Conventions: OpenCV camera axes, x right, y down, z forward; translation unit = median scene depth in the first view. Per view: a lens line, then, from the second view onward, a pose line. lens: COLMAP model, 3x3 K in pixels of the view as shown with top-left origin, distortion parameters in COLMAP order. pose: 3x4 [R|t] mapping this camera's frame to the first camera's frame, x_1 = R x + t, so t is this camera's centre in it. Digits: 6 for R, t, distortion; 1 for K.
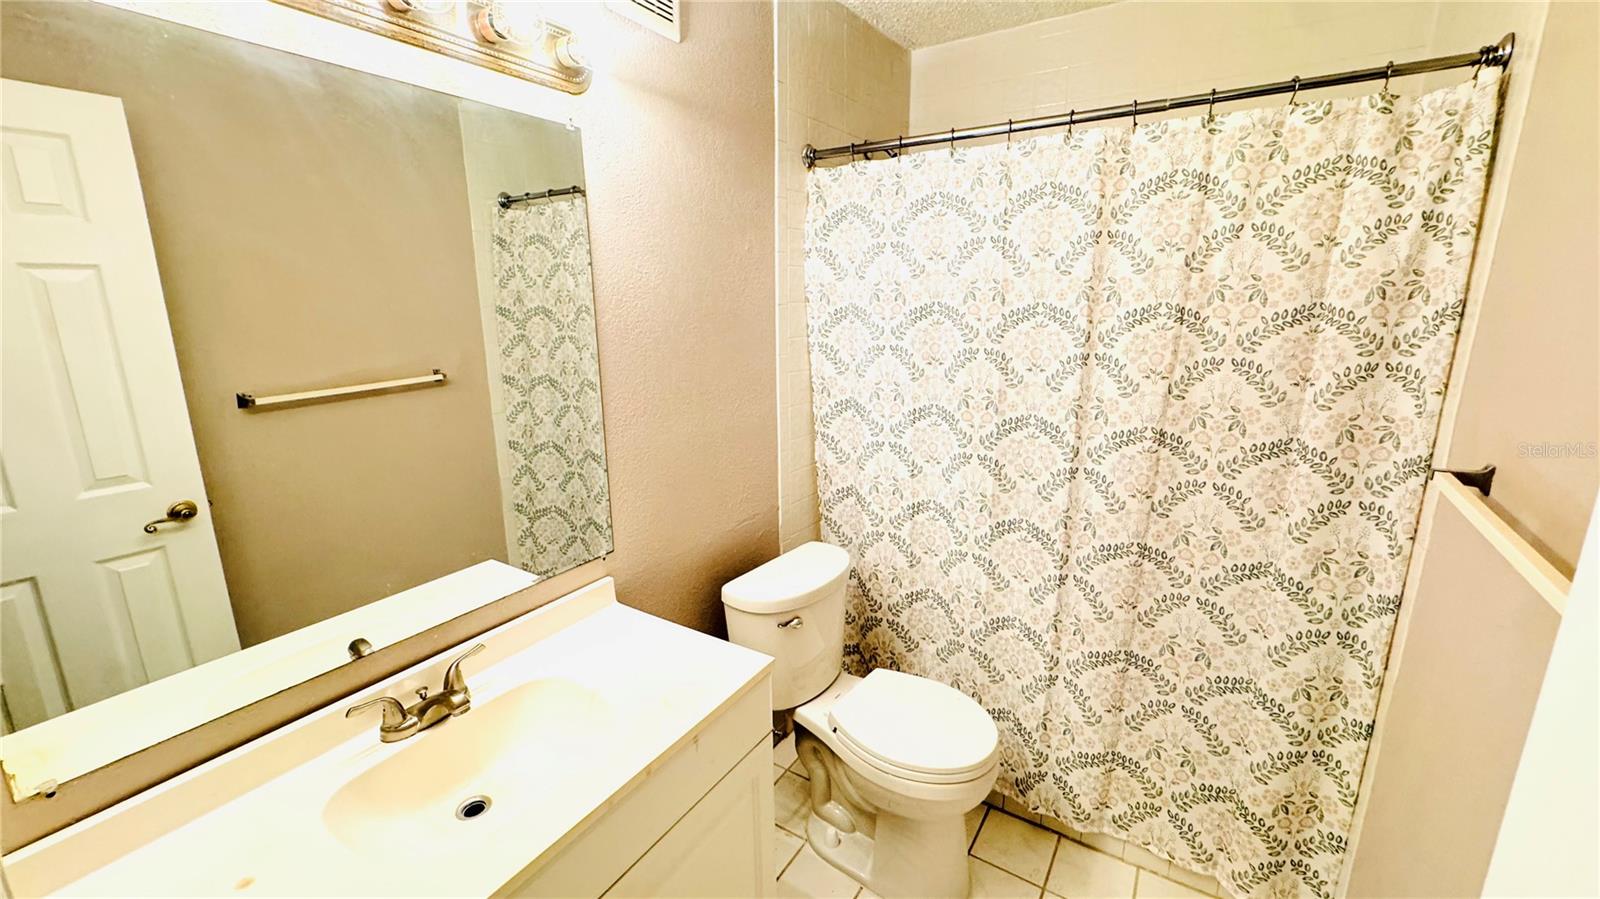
lens RADIAL K [[640.8, 0, 800.0], [0, 640.8, 449.5], [0, 0, 1]] dist [-0.001233, 0.000009]
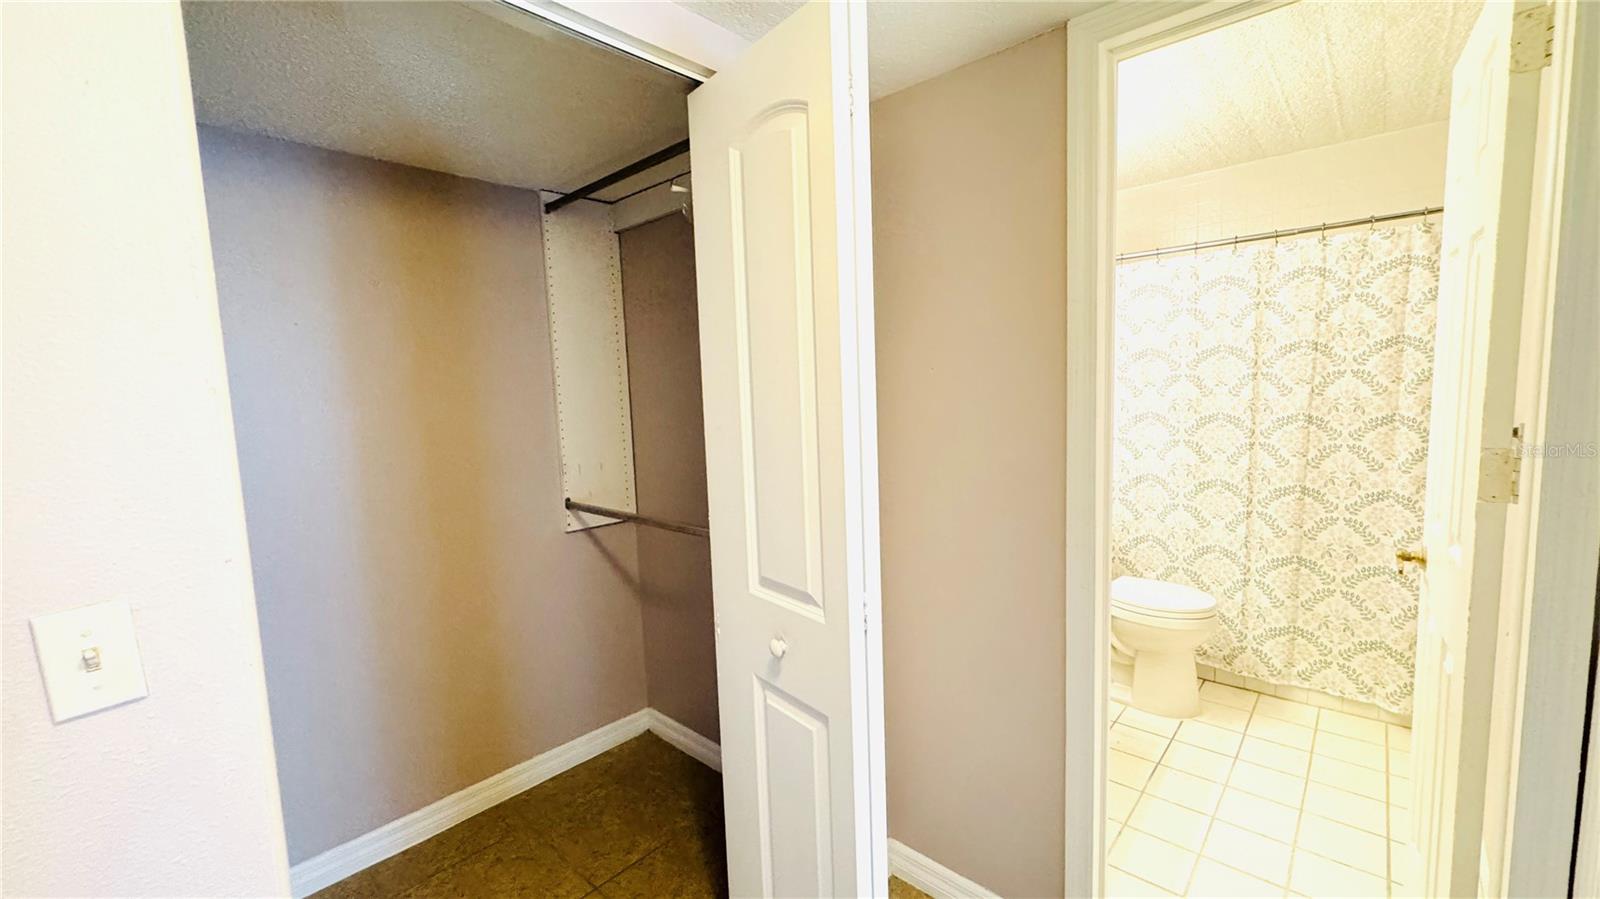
lens RADIAL K [[640.8, 0, 800.0], [0, 640.8, 449.5], [0, 0, 1]] dist [-0.001233, 0.000009]
pose [[0.986840, -0.015797, -0.160925, -0.471987], [-0.003780, 0.992691, -0.120627, 0.262301], [0.161654, 0.119648, 0.979567, -0.826704]]
